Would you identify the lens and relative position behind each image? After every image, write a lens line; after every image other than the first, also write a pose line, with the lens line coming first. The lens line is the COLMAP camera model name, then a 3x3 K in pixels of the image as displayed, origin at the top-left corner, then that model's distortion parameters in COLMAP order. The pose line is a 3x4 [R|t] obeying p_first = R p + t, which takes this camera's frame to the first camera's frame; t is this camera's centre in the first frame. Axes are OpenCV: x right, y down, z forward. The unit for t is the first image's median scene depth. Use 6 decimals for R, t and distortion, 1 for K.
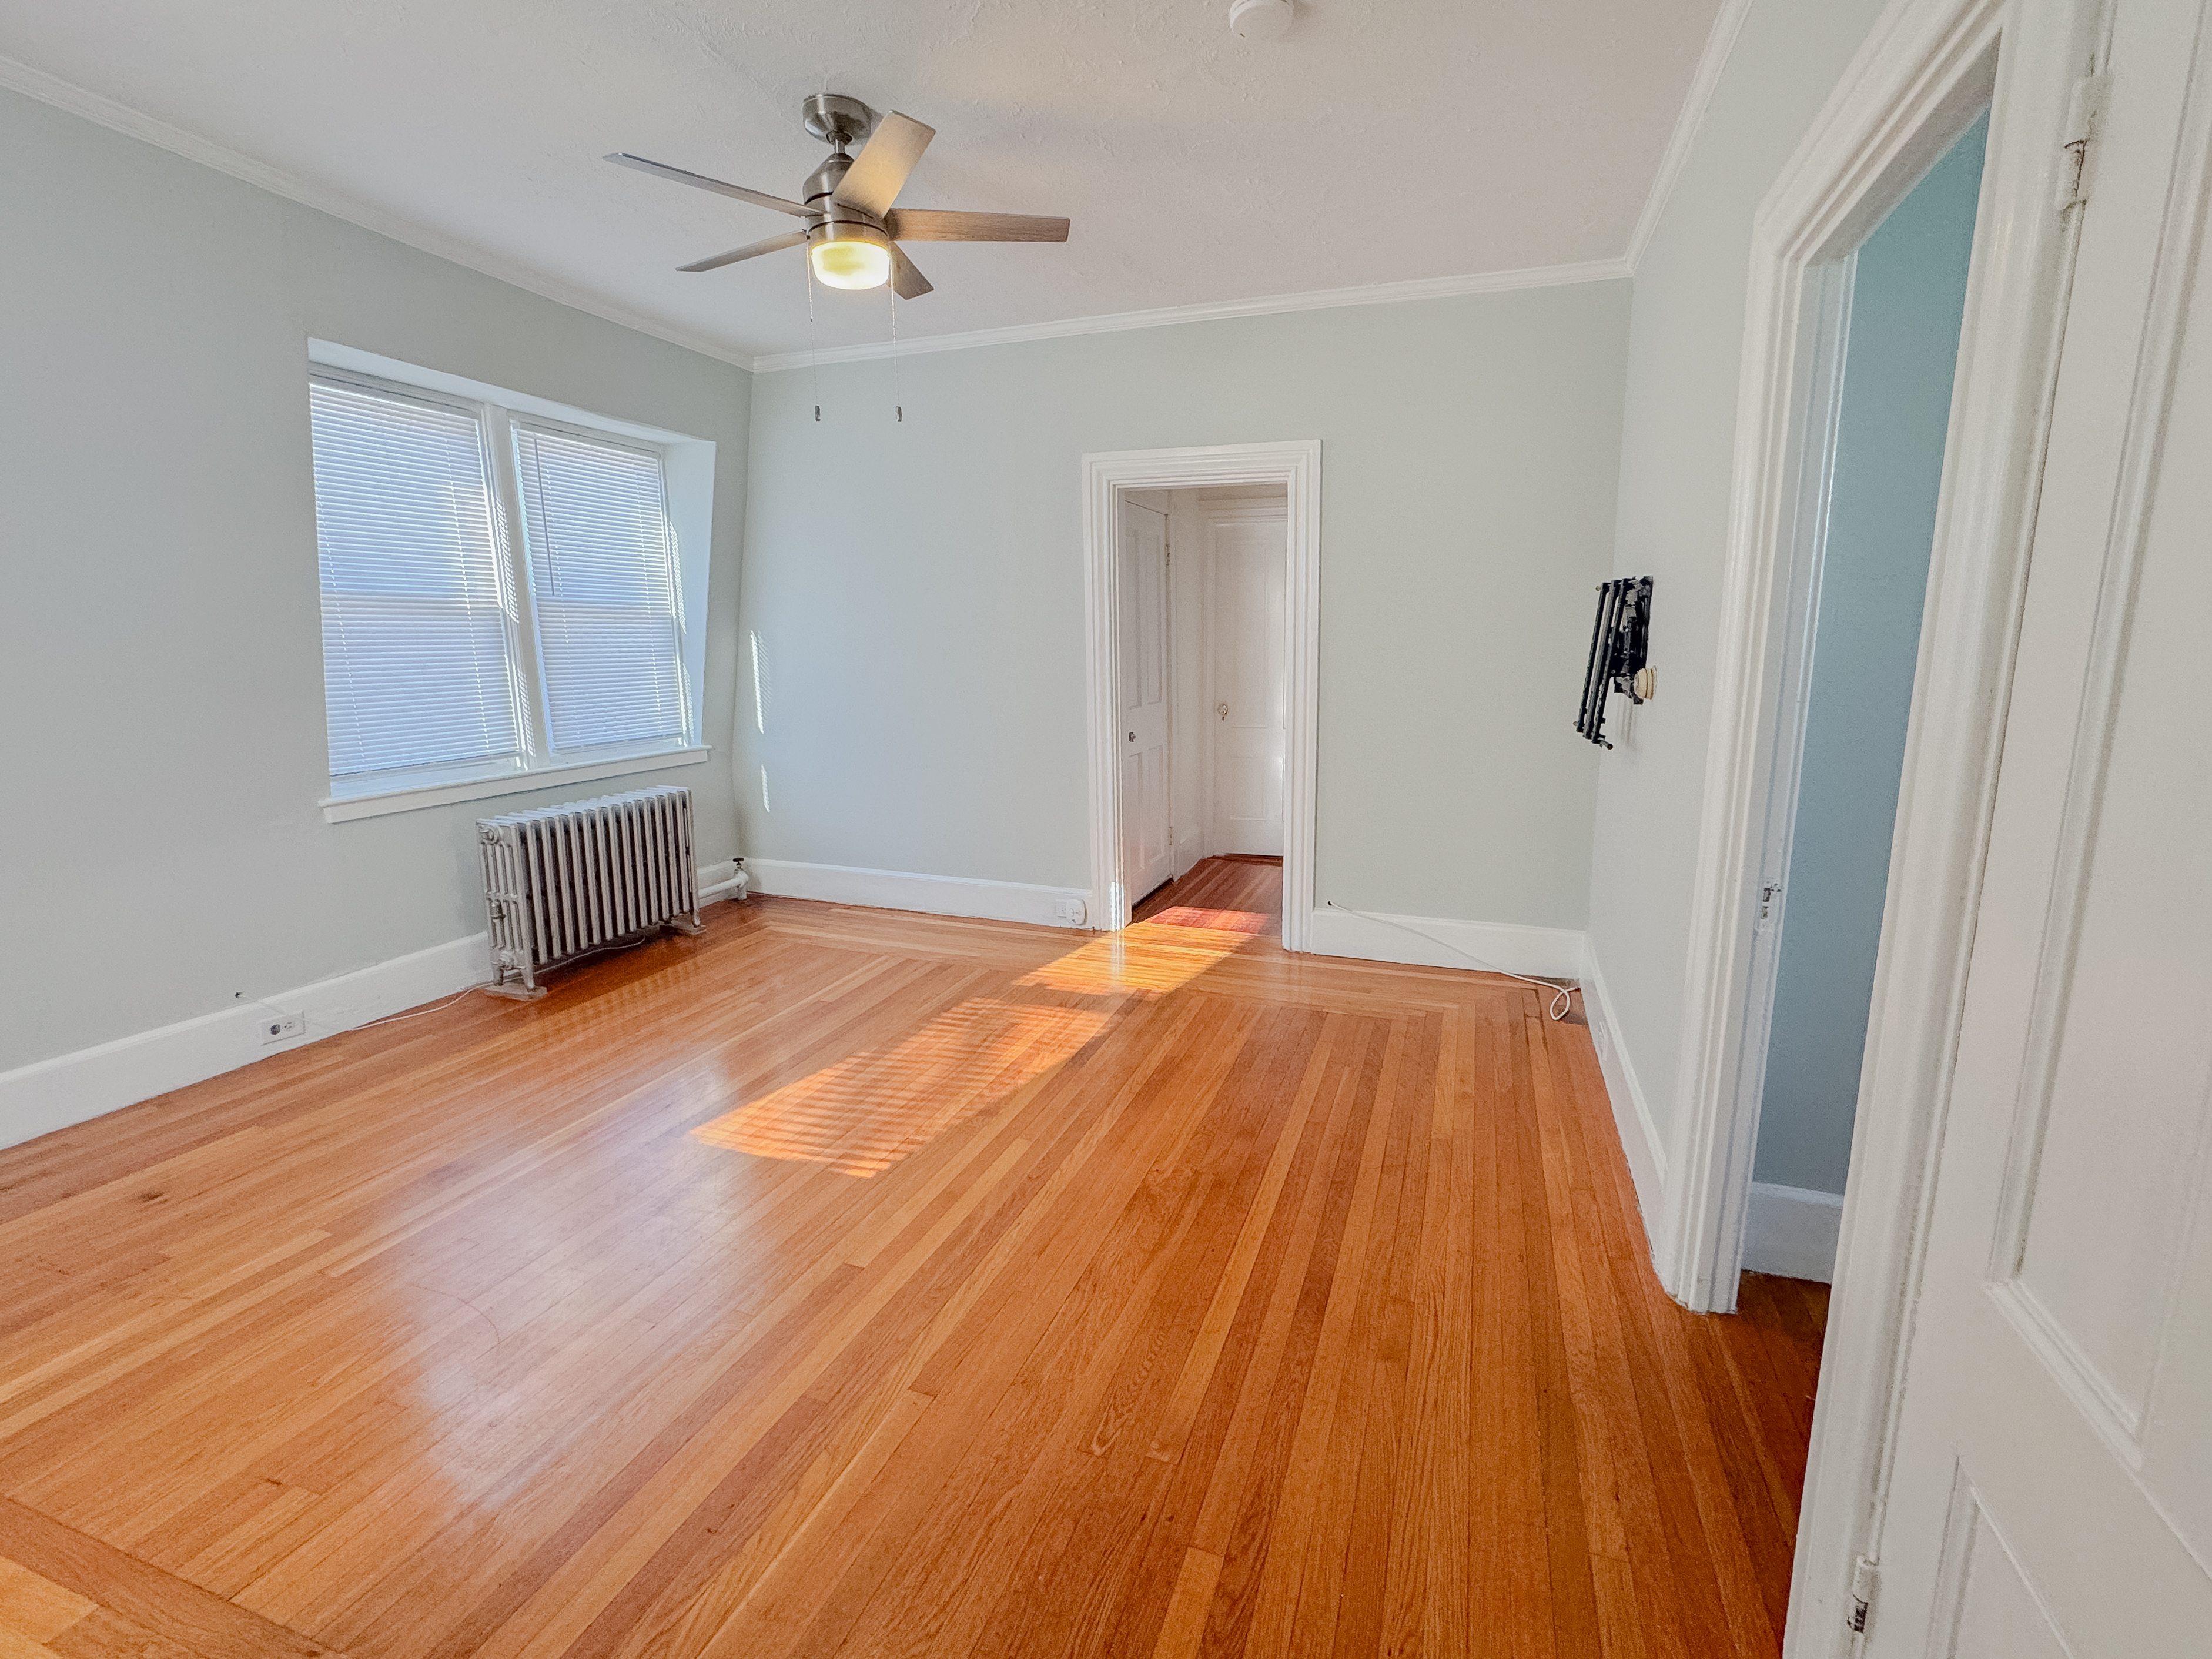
lens RADIAL K [[907.2, 0, 1093.6], [0, 907.2, 809.2], [0, 0, 1]] dist [-0.034714, 0.015485]
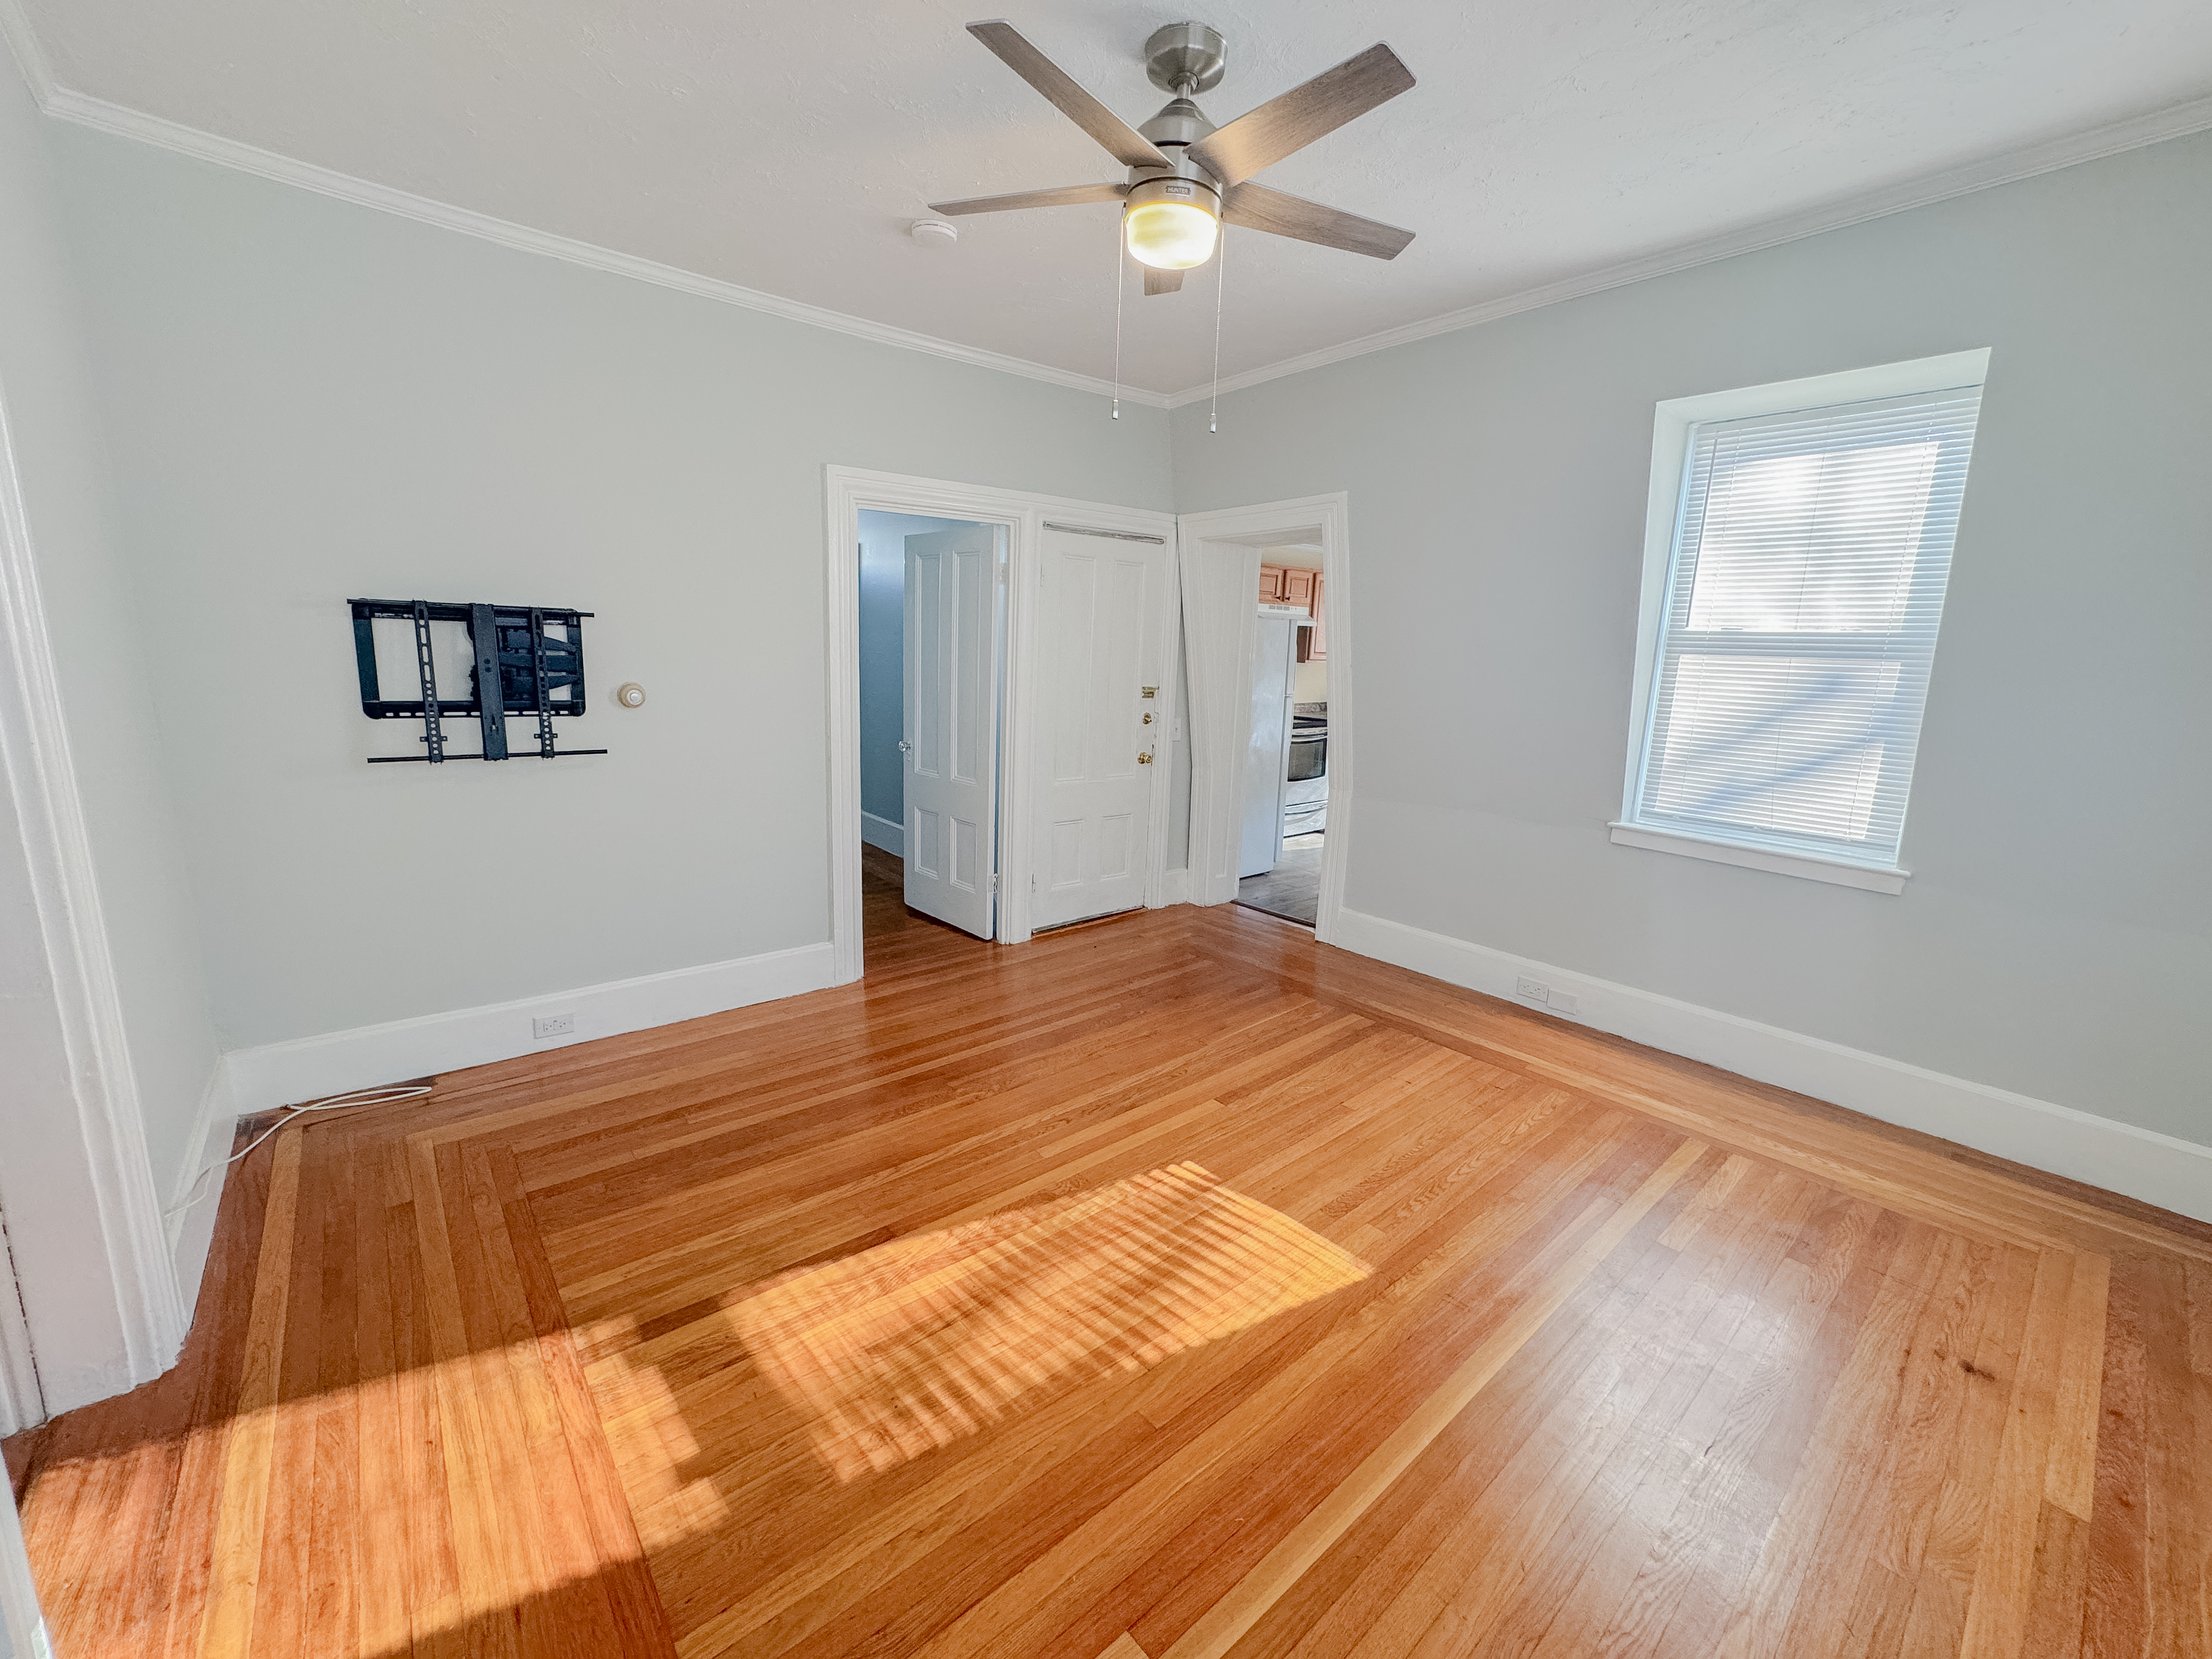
lens RADIAL K [[907.1, 0, 1093.6], [0, 907.1, 809.2], [0, 0, 1]] dist [-0.034714, 0.015485]
pose [[-0.863527, -0.101924, 0.493895, -0.517500], [0.078899, 0.939998, 0.331931, -0.303703], [-0.498092, 0.325599, -0.803672, 1.435412]]
